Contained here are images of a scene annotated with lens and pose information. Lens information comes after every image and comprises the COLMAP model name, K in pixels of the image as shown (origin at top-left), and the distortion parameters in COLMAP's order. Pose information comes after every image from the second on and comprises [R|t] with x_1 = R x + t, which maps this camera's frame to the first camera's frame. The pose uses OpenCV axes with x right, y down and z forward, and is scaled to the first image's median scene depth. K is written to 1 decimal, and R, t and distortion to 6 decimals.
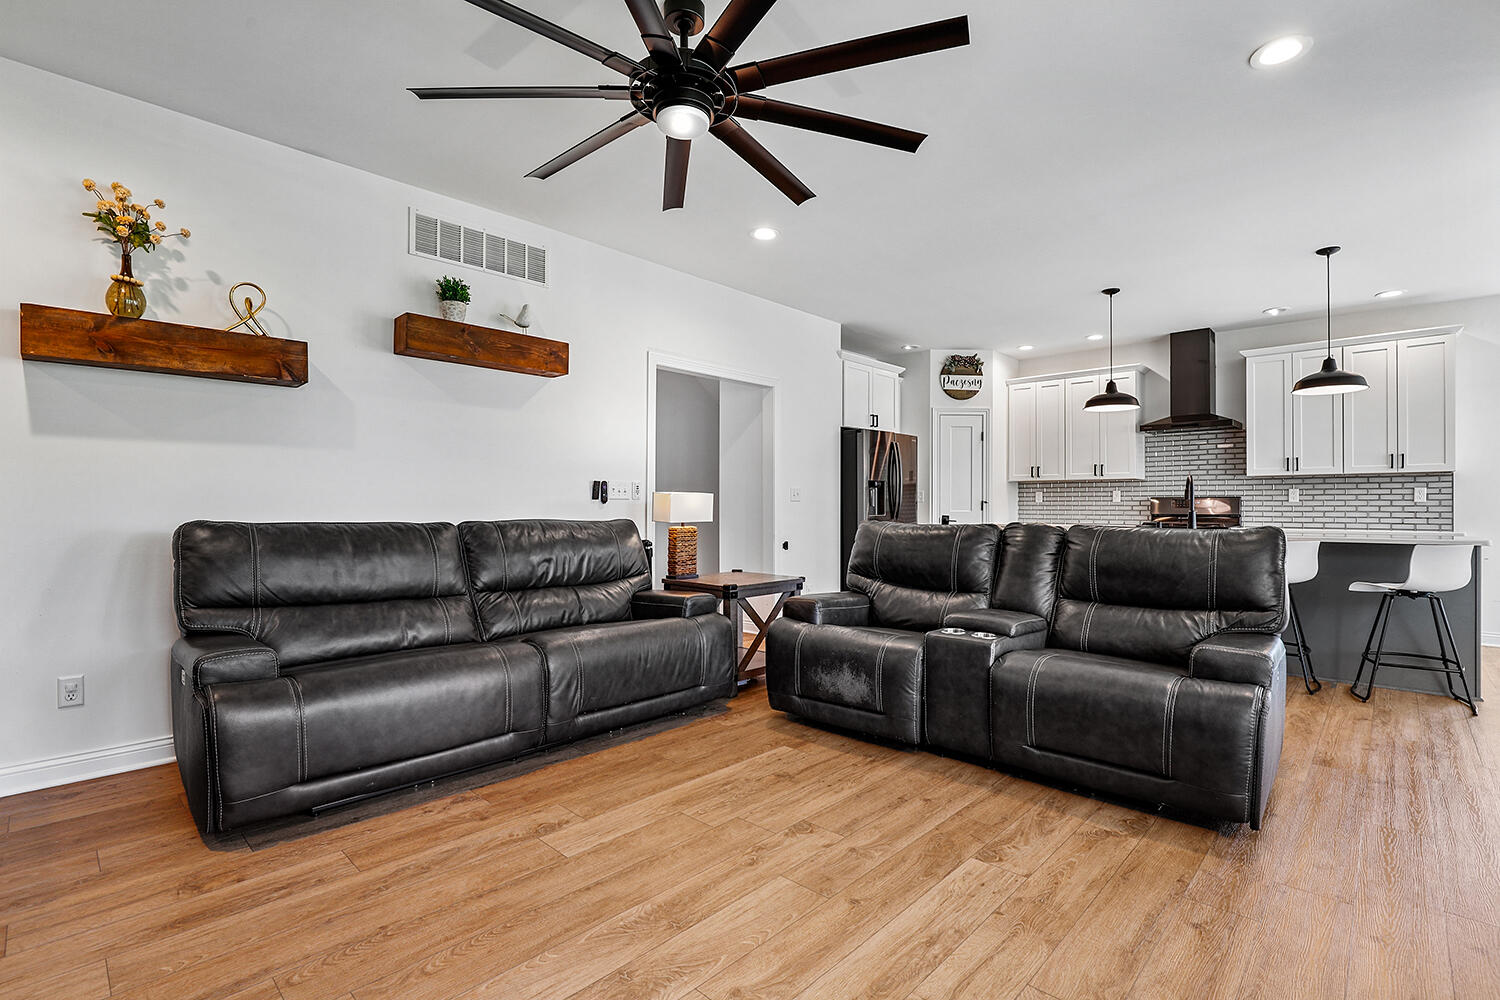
lens RADIAL K [[713.2, 0, 750.0], [0, 713.2, 500.0], [0, 0, 1]] dist [-0.034280, 0.000436]
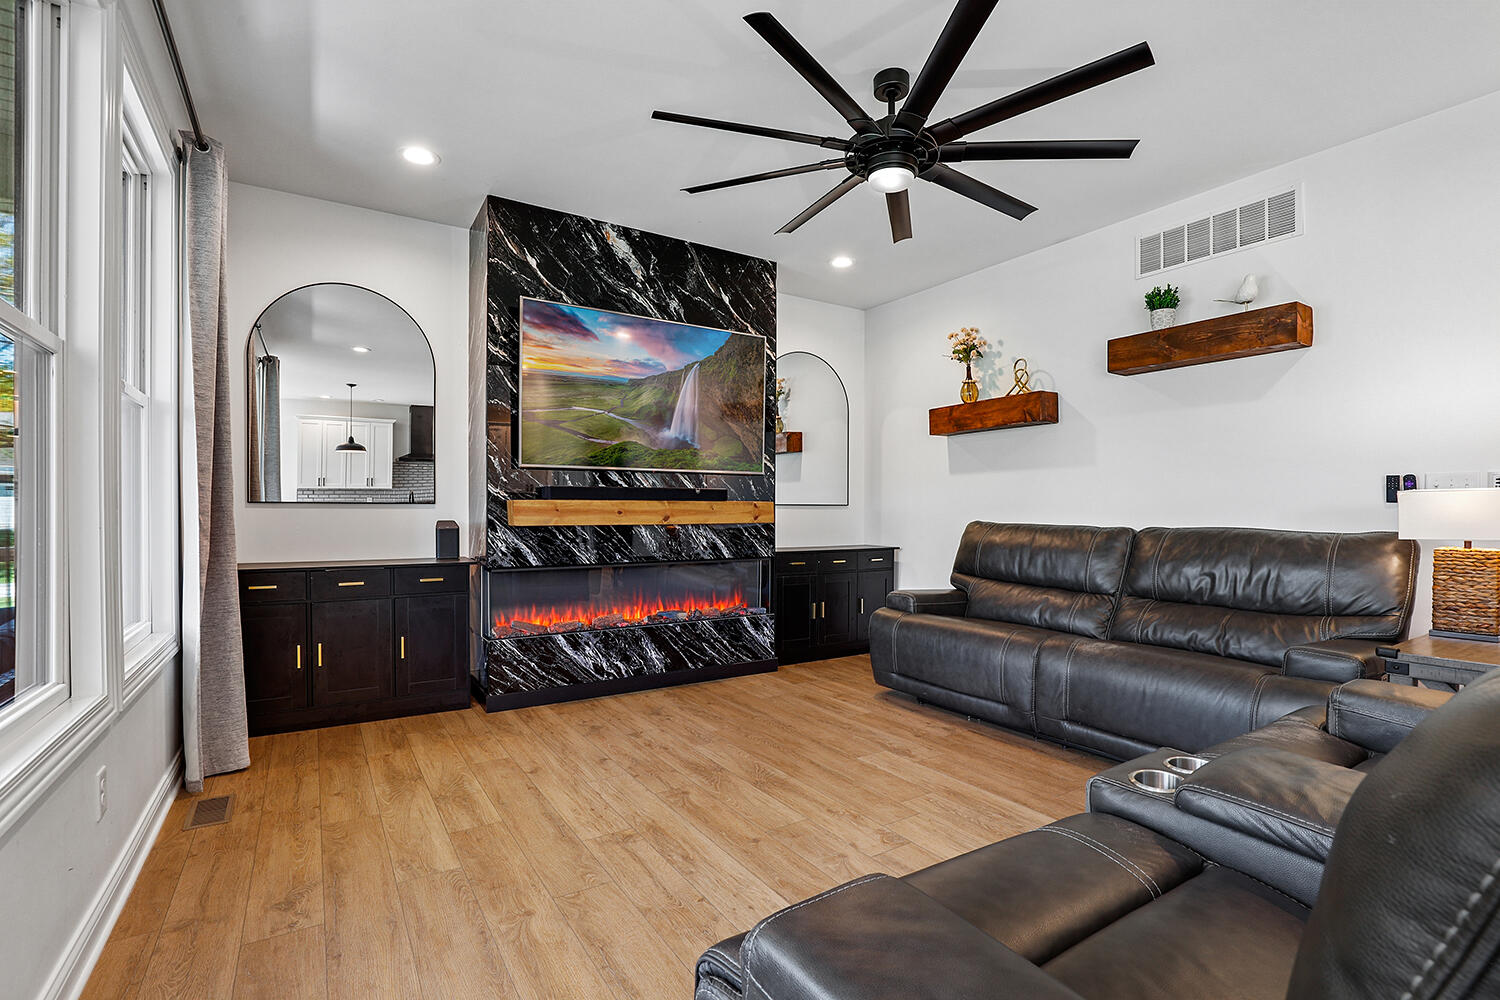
lens RADIAL K [[707.6, 0, 761.7], [0, 707.6, 508.4], [0, 0, 1]] dist [-0.014102, -0.000005]
pose [[-0.249586, -0.003400, -0.968347, 1.013921], [0.008813, 0.999944, -0.005782, 0.005753], [0.968312, -0.009977, -0.249543, 1.012285]]
